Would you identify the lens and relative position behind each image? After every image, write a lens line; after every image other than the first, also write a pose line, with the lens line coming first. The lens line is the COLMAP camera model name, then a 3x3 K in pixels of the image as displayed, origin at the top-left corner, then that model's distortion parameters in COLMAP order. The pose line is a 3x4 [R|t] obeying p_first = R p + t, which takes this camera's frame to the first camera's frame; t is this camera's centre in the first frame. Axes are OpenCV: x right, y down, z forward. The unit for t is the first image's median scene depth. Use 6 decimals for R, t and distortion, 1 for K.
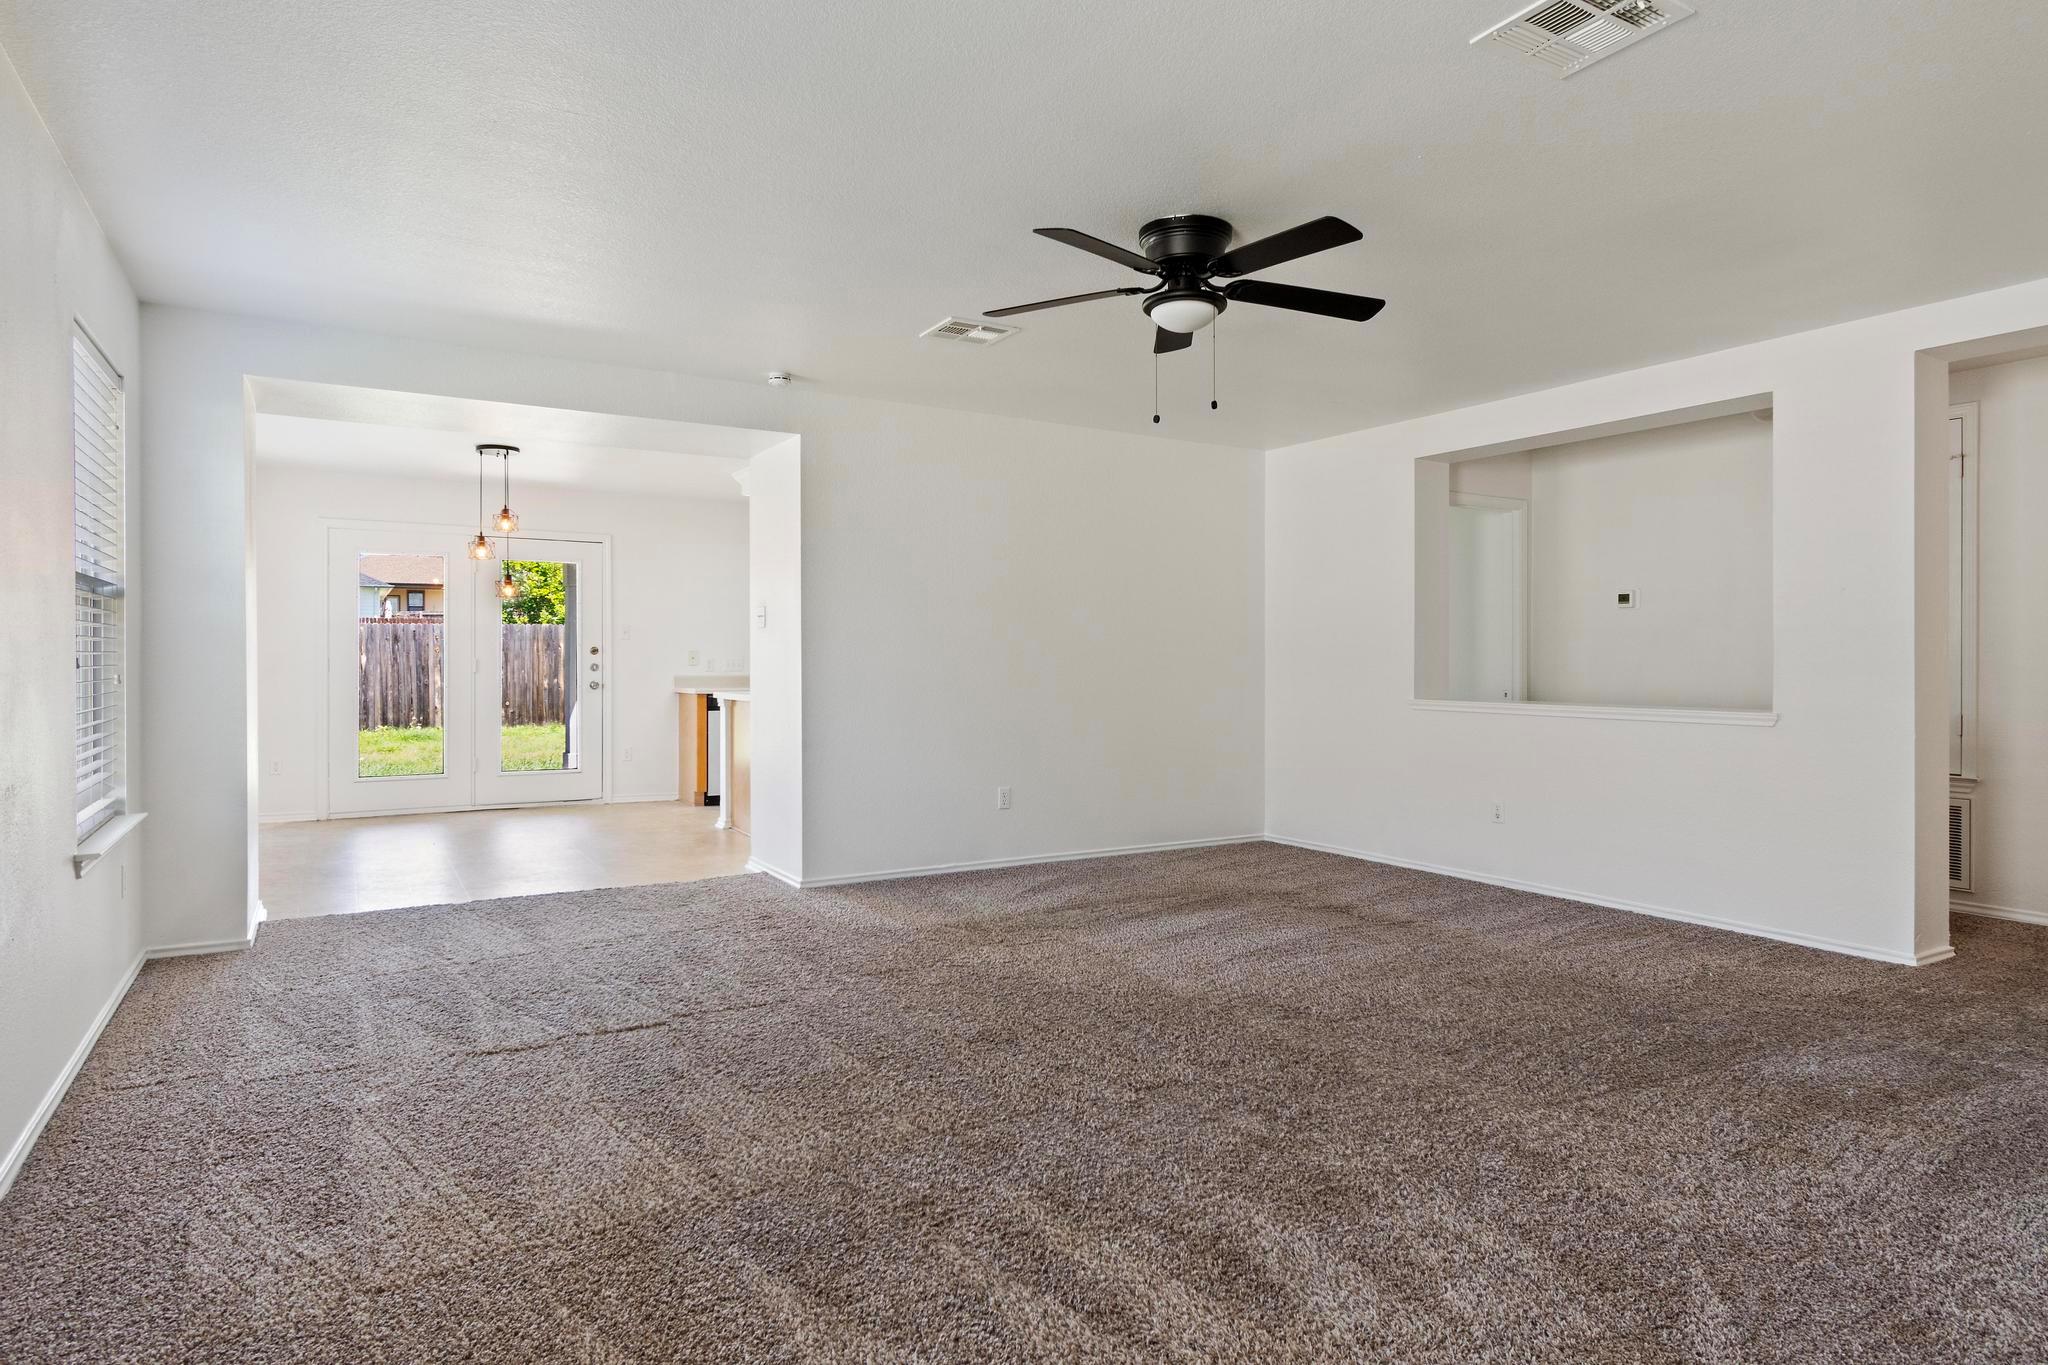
lens RADIAL K [[1135.3, 0, 1029.0], [0, 1135.3, 674.0], [0, 0, 1]] dist [0.002995, 0.000237]
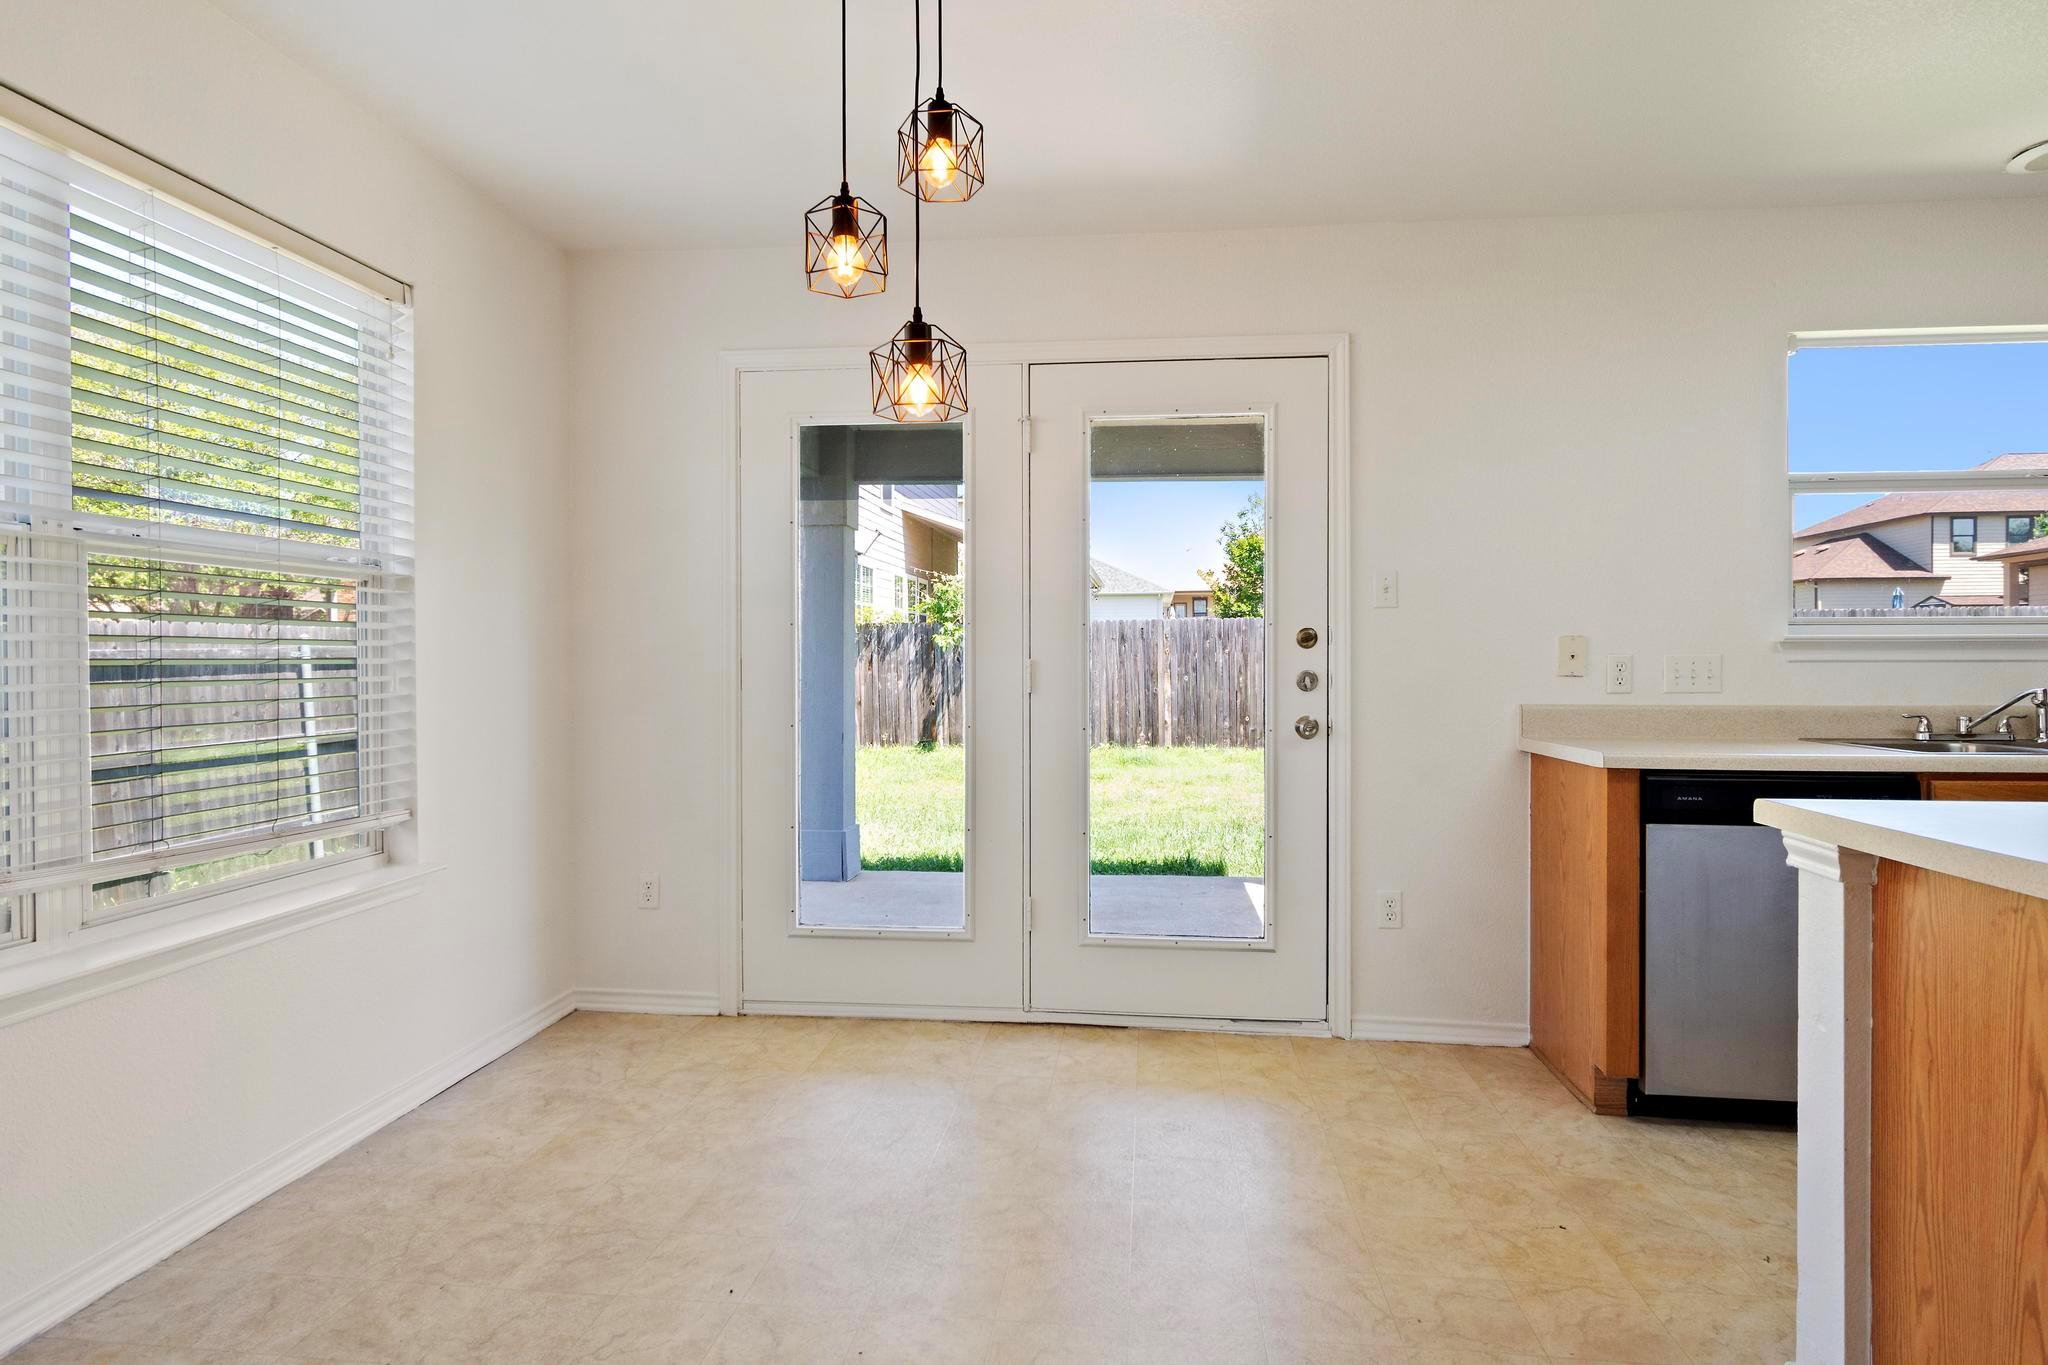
lens RADIAL K [[1135.3, 0, 1029.0], [0, 1135.3, 674.0], [0, 0, 1]] dist [0.002995, 0.000237]
pose [[0.792153, 0.003315, -0.610314, -0.105744], [-0.005160, 0.999986, -0.001265, -0.003537], [0.610301, 0.004151, 0.792159, 0.303243]]
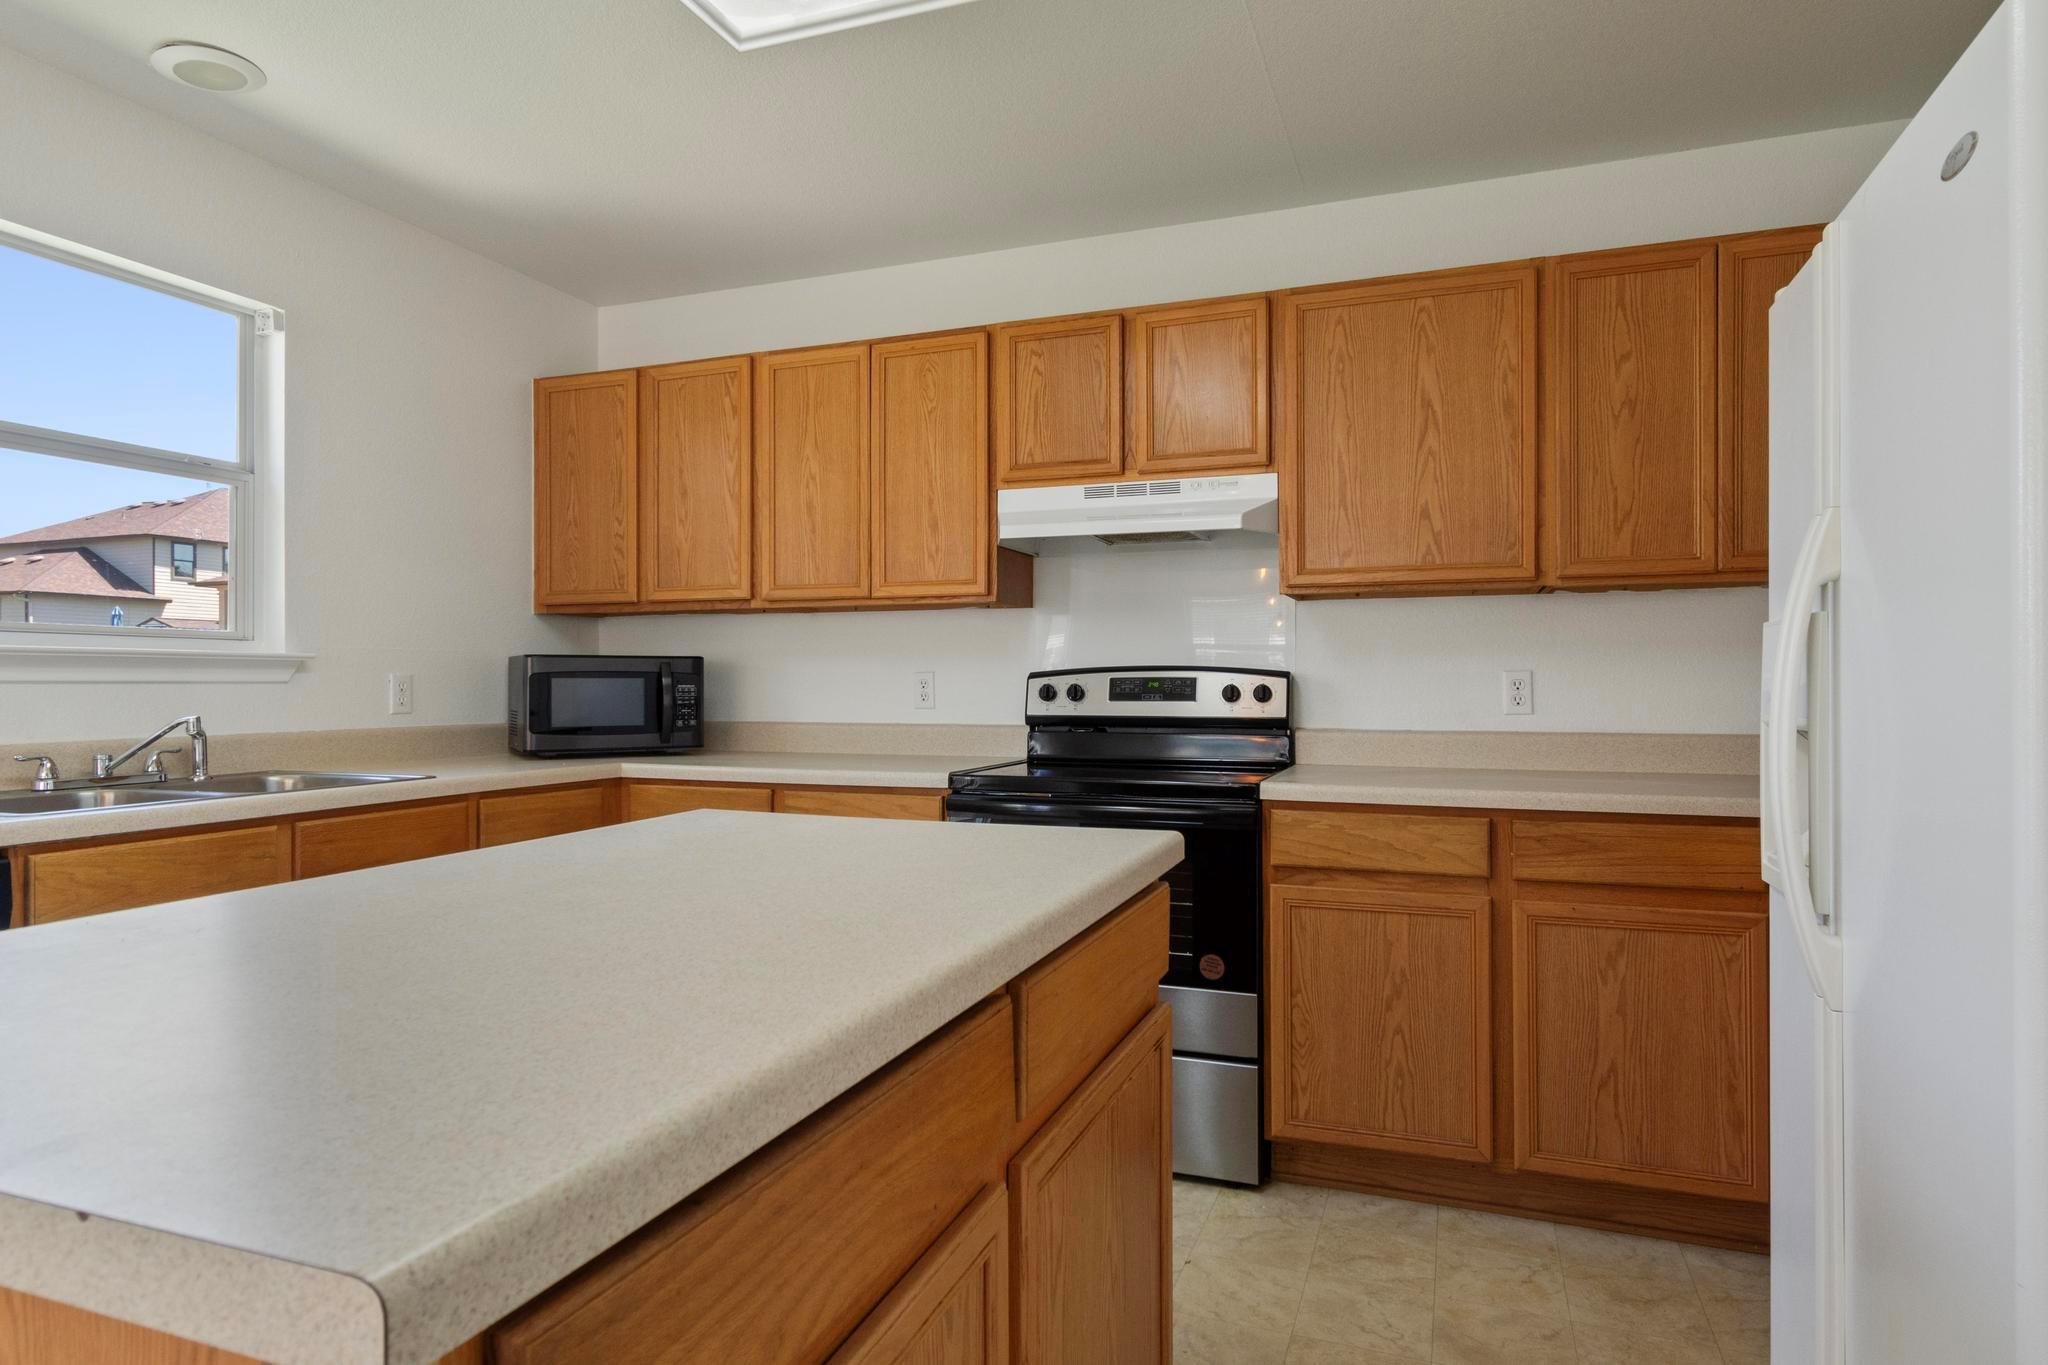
lens RADIAL K [[1135.3, 0, 1029.0], [0, 1135.3, 674.0], [0, 0, 1]] dist [0.002995, 0.000237]
pose [[0.785037, 0.003140, 0.619441, -0.095484], [0.009605, 0.999805, -0.017240, -0.004087], [-0.619374, 0.019484, 0.784854, 0.360320]]
